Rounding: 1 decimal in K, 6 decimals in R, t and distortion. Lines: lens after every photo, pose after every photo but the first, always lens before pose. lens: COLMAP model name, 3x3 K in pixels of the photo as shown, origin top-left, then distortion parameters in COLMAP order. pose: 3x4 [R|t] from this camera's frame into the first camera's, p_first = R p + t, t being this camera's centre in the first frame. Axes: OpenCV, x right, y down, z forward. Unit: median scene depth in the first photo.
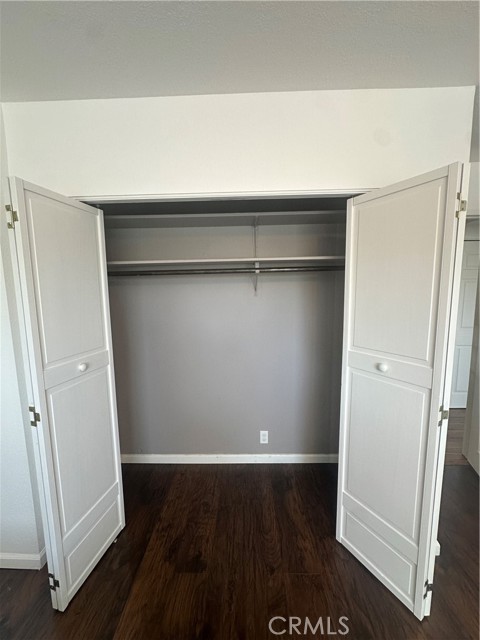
lens RADIAL K [[255.9, 0, 242.0], [0, 255.9, 320.3], [0, 0, 1]] dist [-0.006539, 0.001804]
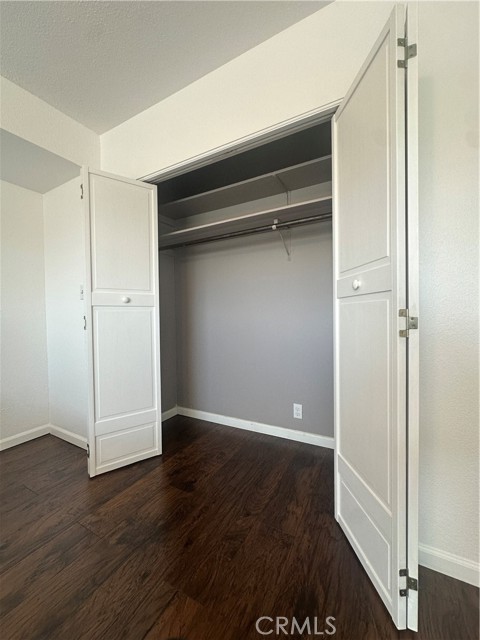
lens RADIAL K [[255.9, 0, 239.7], [0, 255.9, 319.3], [0, 0, 1]] dist [-0.006539, 0.001804]
pose [[0.887272, 0.009598, -0.461146, 0.458234], [-0.052308, 0.995428, -0.079925, 0.295922], [0.458270, 0.095036, 0.883717, 0.069885]]
